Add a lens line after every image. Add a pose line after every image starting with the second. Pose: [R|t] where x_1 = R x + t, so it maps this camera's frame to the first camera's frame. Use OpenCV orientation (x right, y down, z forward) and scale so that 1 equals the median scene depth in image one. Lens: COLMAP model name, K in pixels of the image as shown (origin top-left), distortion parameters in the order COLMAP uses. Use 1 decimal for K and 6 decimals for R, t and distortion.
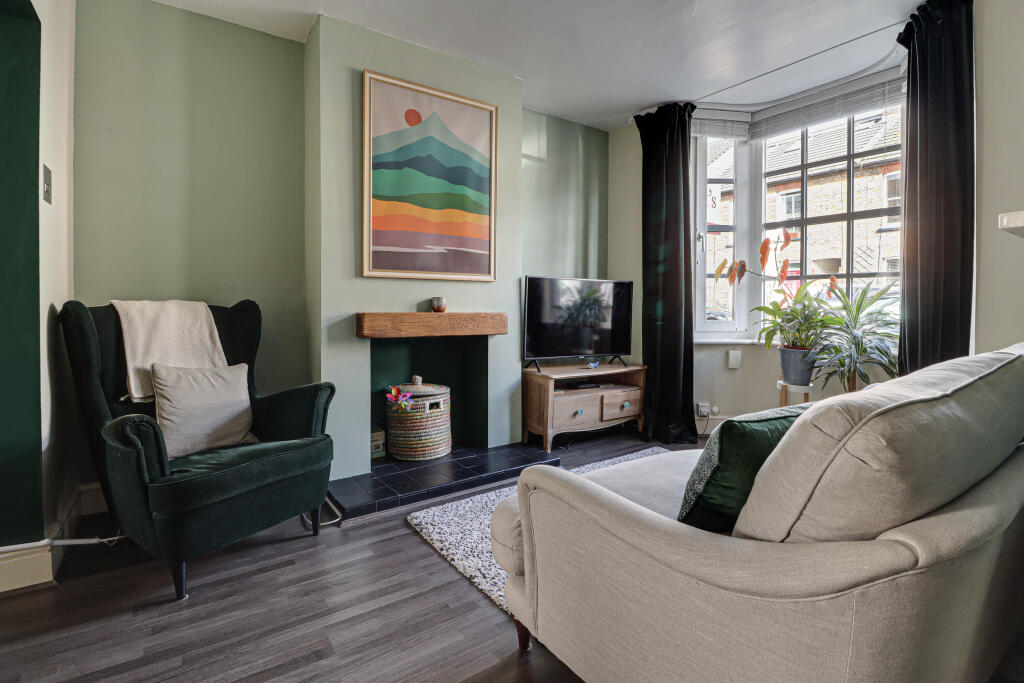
lens RADIAL K [[494.5, 0, 517.5], [0, 494.5, 314.0], [0, 0, 1]] dist [0.000705, -0.000228]
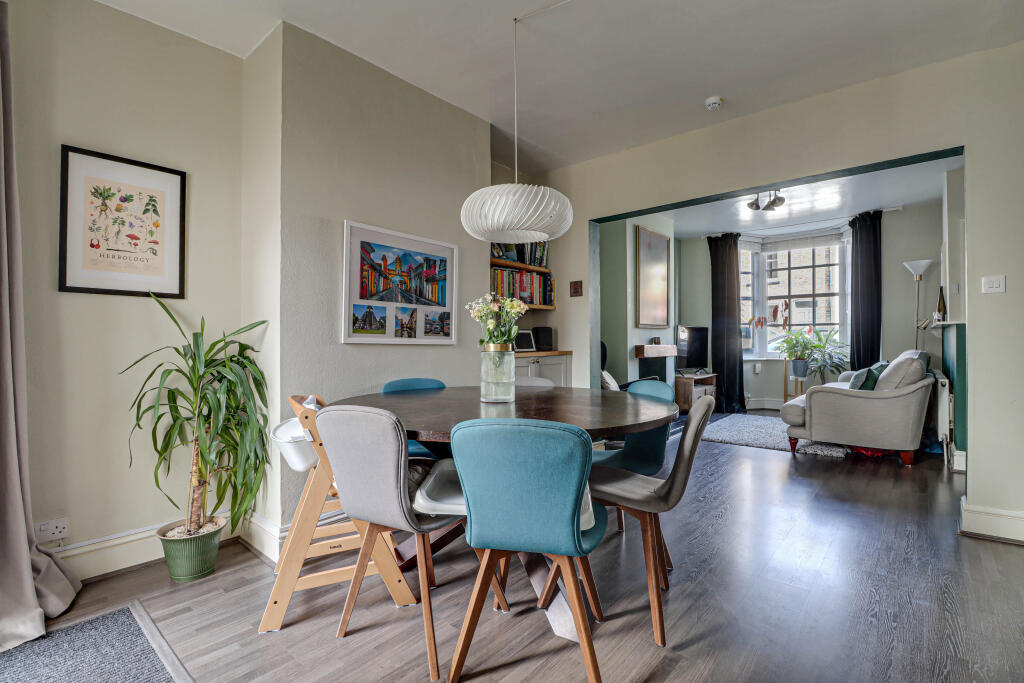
lens RADIAL K [[494.5, 0, 513.6], [0, 494.5, 344.2], [0, 0, 1]] dist [0.000705, -0.000228]
pose [[0.964183, -0.013844, 0.264877, -0.987483], [0.017387, 0.999788, -0.011038, 0.004531], [-0.264668, 0.015248, 0.964219, -0.590511]]
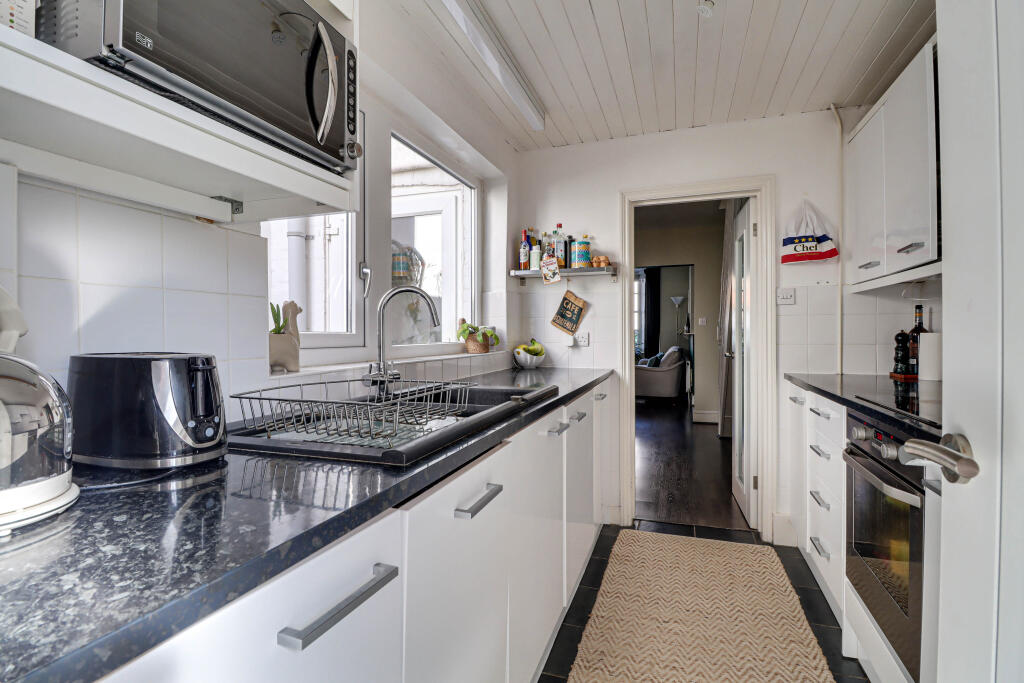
lens RADIAL K [[494.5, 0, 509.2], [0, 494.5, 339.2], [0, 0, 1]] dist [0.000705, -0.000228]
pose [[0.808761, -0.007291, 0.588092, -1.698385], [0.013687, 0.999886, -0.006427, -0.007145], [-0.587978, 0.013248, 0.808769, -1.085468]]
